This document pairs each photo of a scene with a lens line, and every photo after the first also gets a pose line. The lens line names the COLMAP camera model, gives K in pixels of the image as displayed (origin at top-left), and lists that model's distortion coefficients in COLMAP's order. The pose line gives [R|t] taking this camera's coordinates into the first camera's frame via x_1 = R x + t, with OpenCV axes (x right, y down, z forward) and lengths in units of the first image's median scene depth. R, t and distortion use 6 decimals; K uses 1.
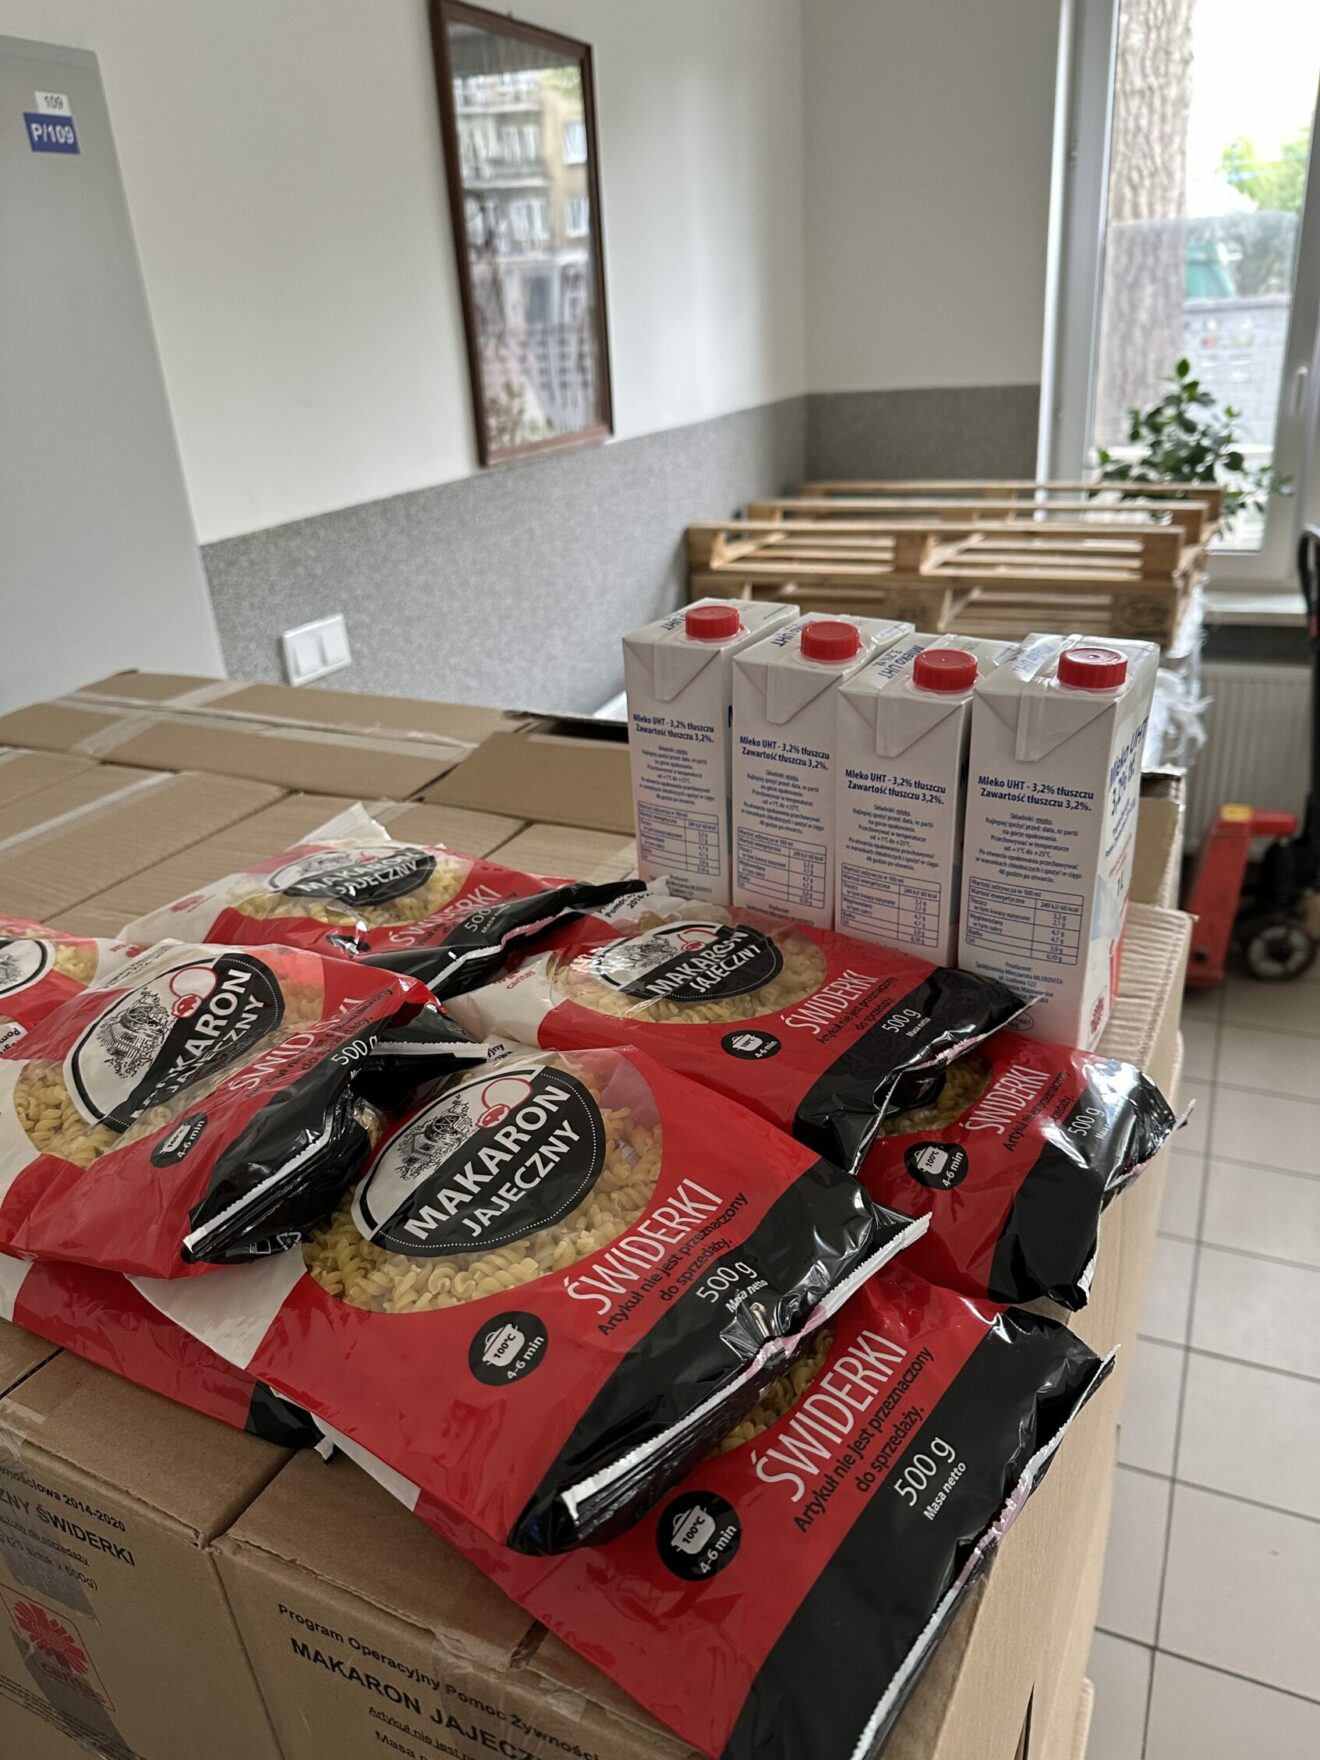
lens RADIAL K [[1247.3, 0, 649.4], [0, 1247.3, 883.8], [0, 0, 1]] dist [-0.003731, -0.001319]
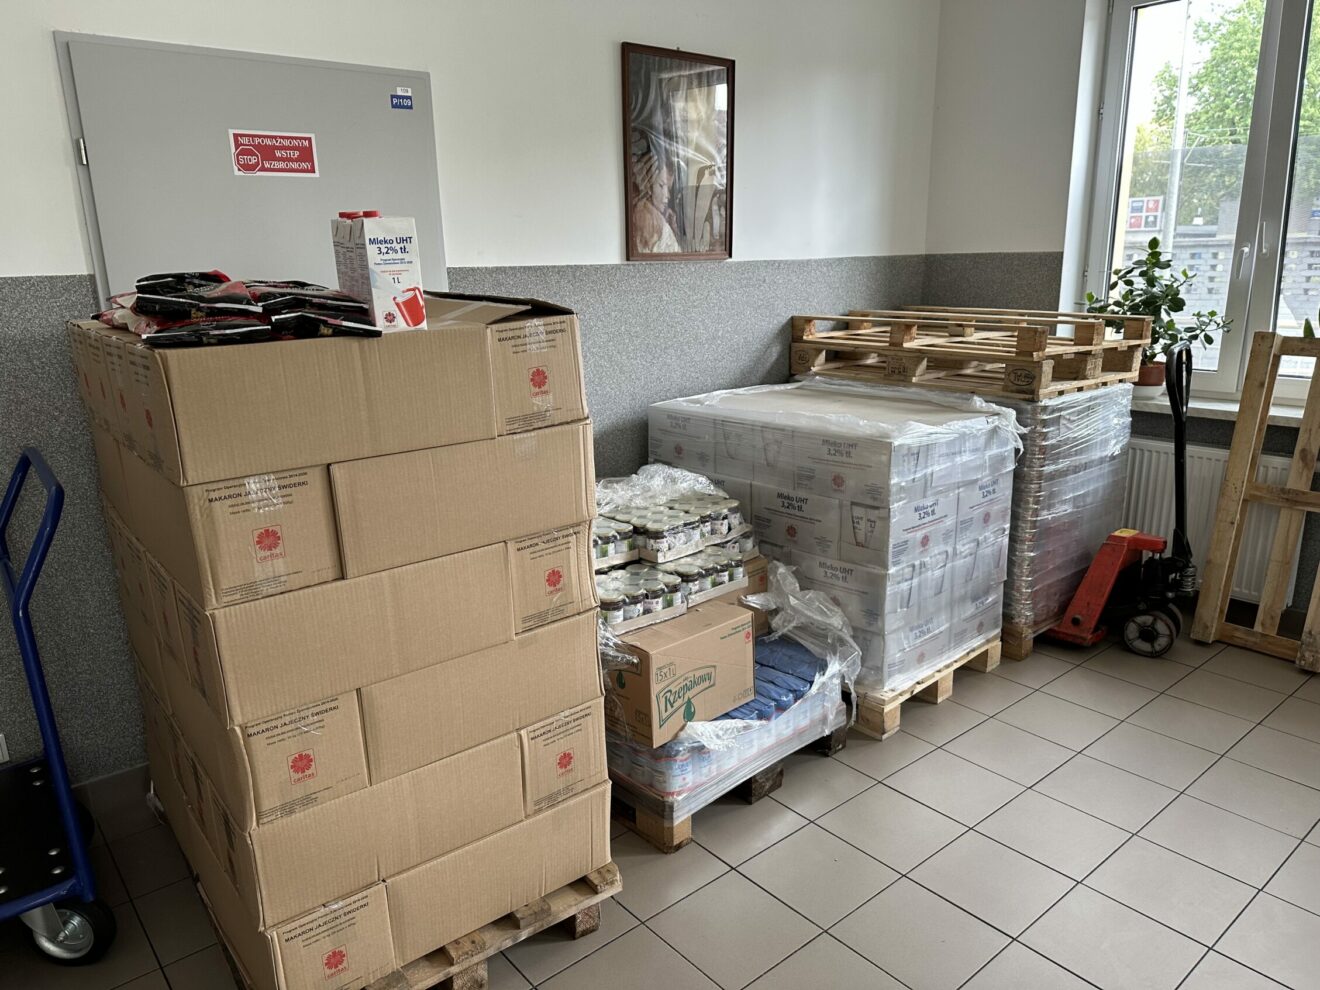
lens RADIAL K [[928.2, 0, 660.0], [0, 928.2, 495.0], [0, 0, 1]] dist [0.036384, -0.001142]
pose [[0.907444, 0.151015, -0.392097, 2.239527], [-0.209341, 0.971605, -0.110274, 0.754872], [0.364311, 0.182149, 0.913290, -1.123330]]
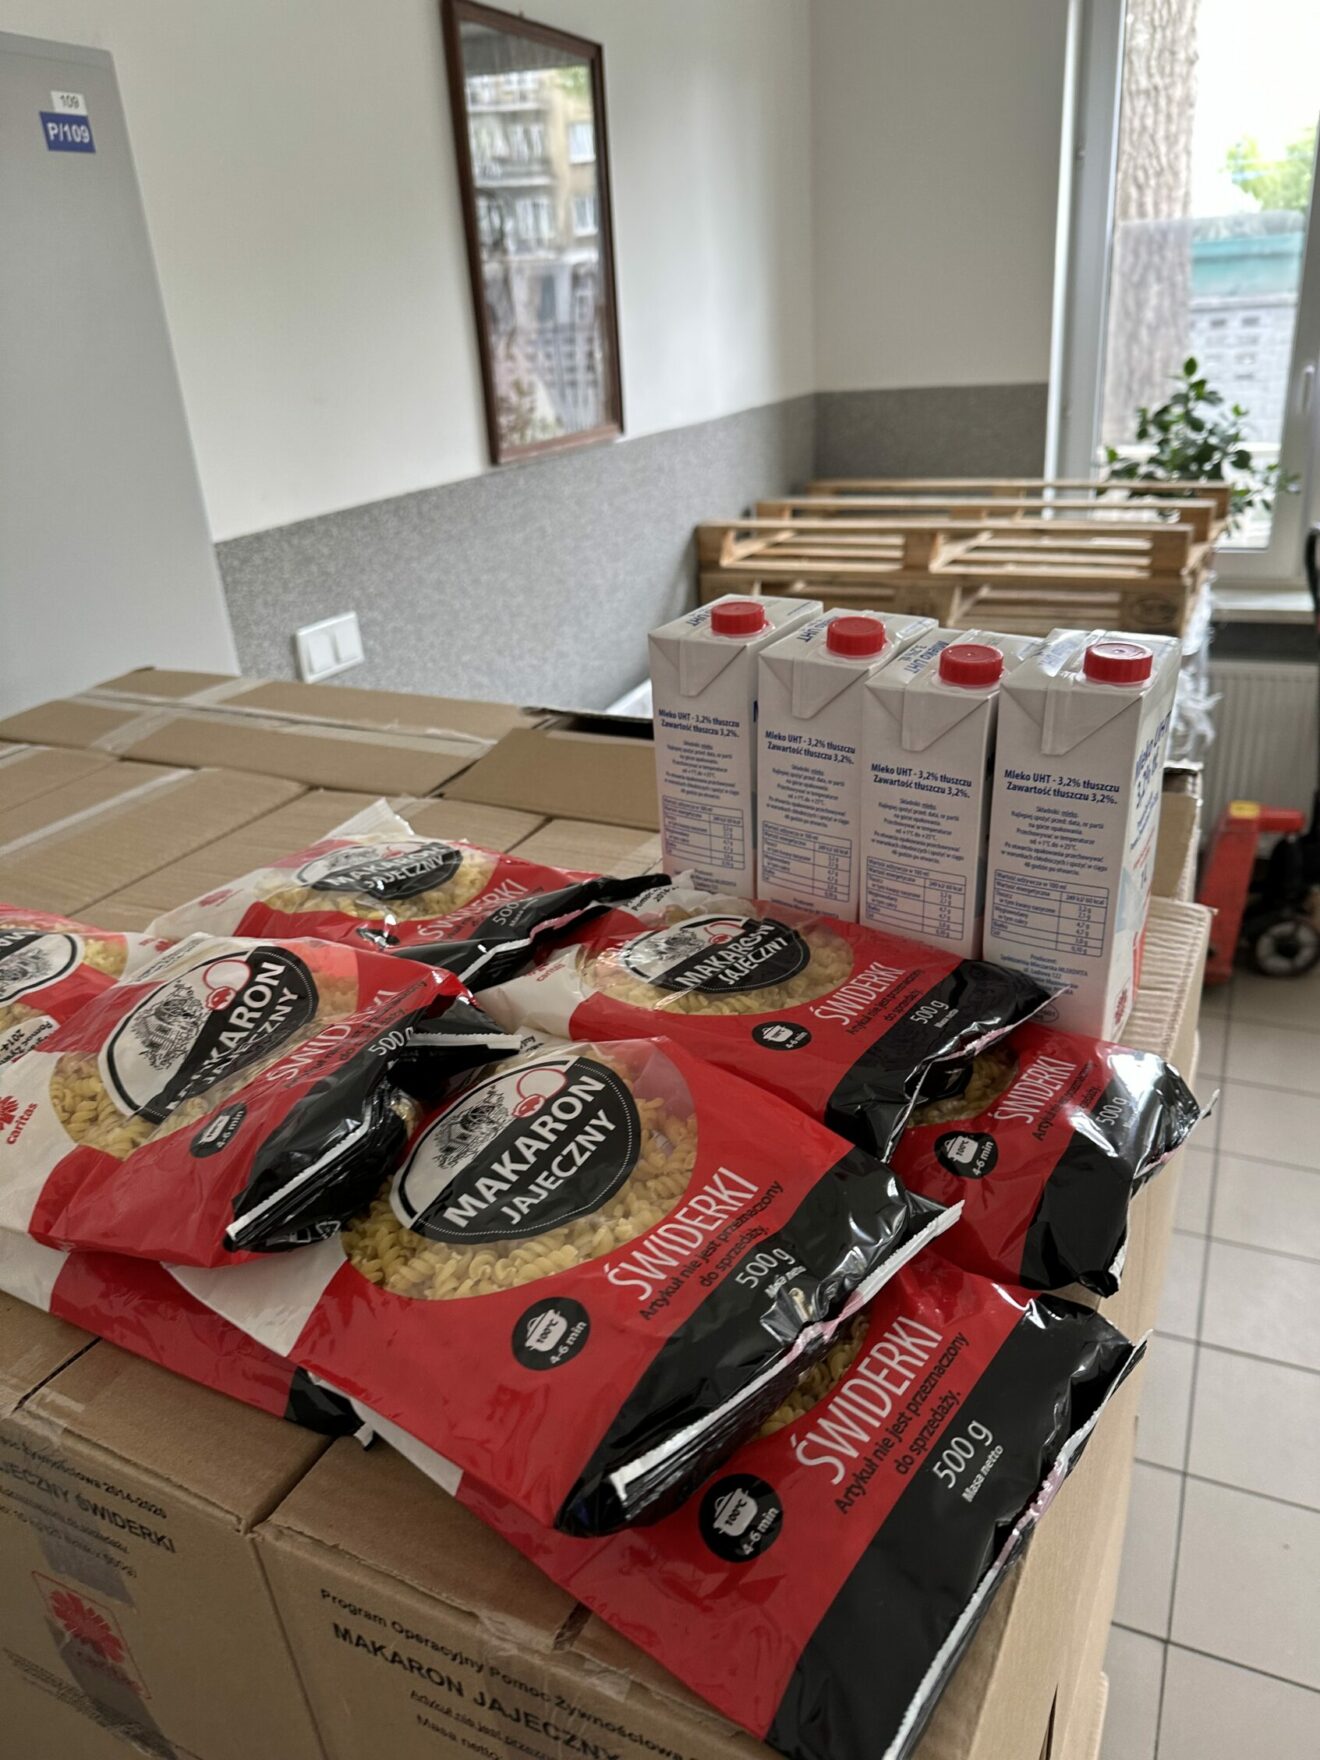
lens RADIAL K [[1246.1, 0, 660.0], [0, 1246.1, 880.0], [0, 0, 1]] dist [-0.001290, -0.004246]
pose [[0.999993, -0.001274, 0.003459, -0.017588], [0.001279, 0.999998, -0.001515, 0.003863], [-0.003457, 0.001519, 0.999993, -0.007562]]
